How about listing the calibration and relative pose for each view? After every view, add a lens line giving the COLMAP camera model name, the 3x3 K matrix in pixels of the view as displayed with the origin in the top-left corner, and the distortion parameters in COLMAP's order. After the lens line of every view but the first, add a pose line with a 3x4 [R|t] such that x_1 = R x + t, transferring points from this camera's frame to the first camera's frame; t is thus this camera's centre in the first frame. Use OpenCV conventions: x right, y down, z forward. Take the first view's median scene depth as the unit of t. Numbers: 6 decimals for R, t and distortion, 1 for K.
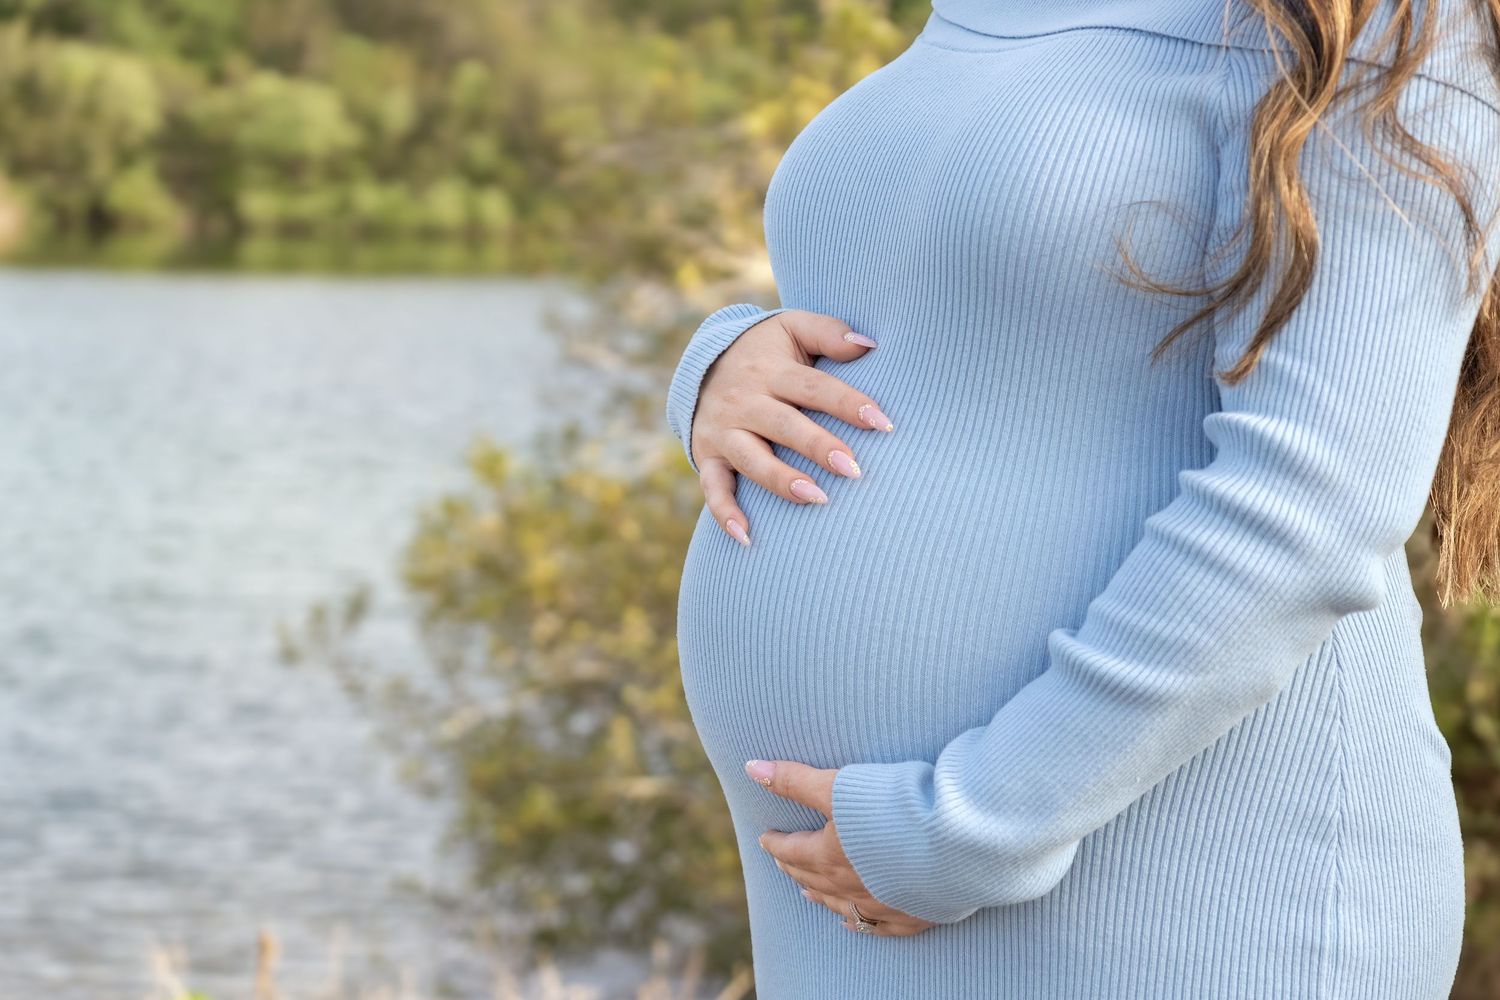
lens RADIAL K [[3431.5, 0, 754.6], [0, 3431.5, 495.5], [0, 0, 1]] dist [-0.098086, 0.000000]
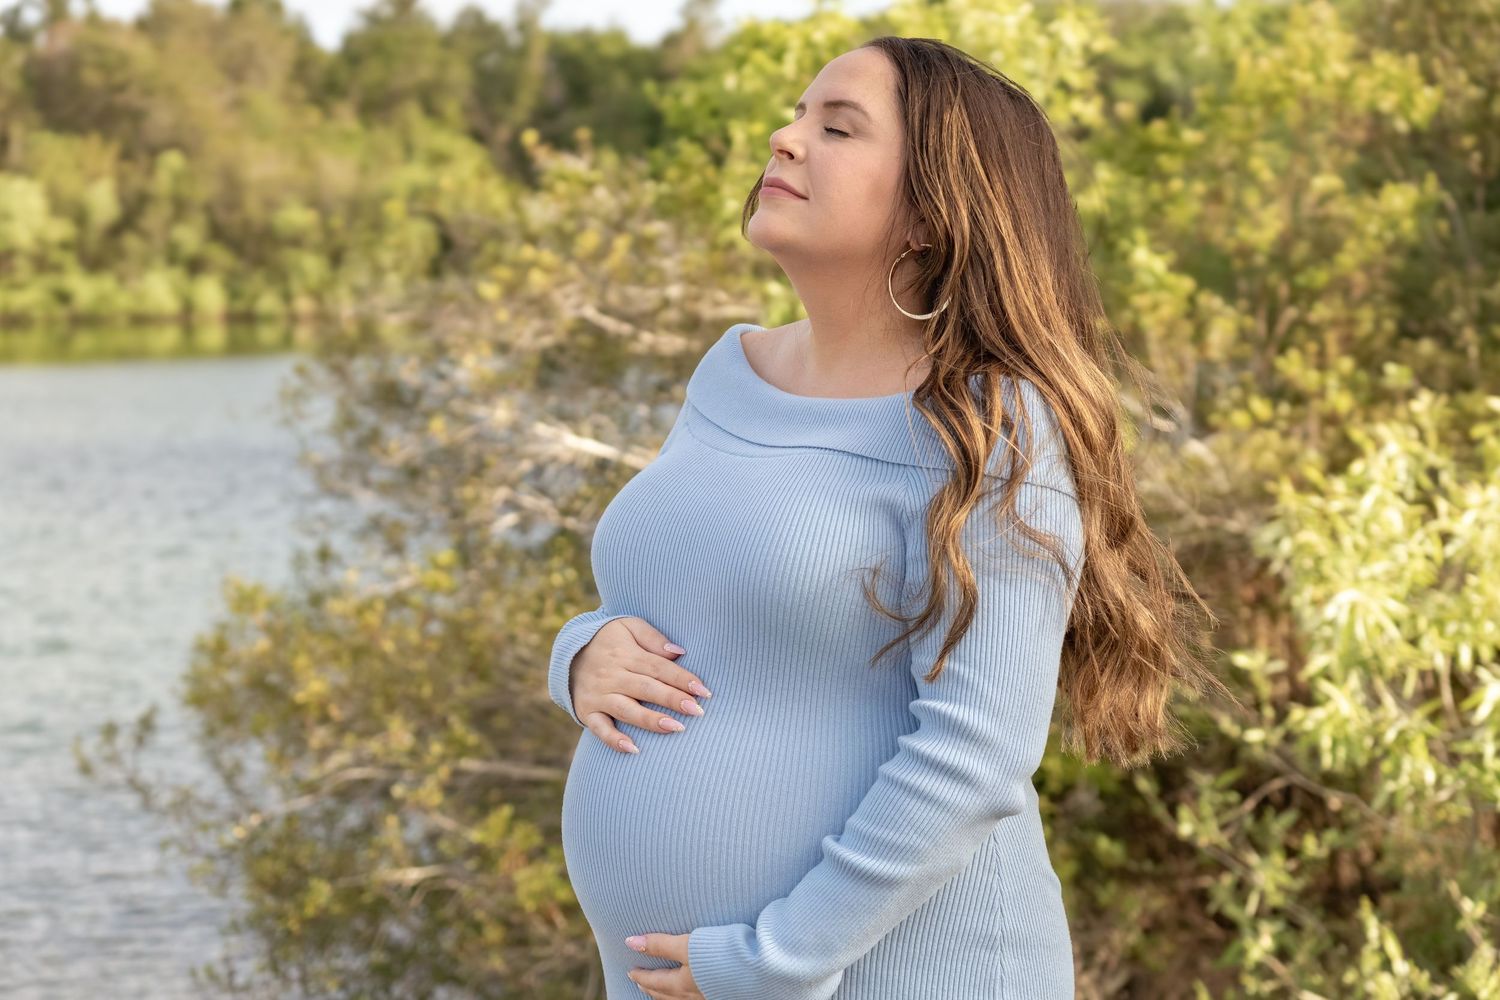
lens RADIAL K [[3175.3, 0, 748.9], [0, 3175.3, 505.3], [0, 0, 1]] dist [0.417275, 0.000000]
pose [[0.983565, -0.071312, 0.165876, -0.182340], [0.066461, 0.997188, 0.034622, -0.168247], [-0.167878, -0.023029, 0.985539, -0.461487]]
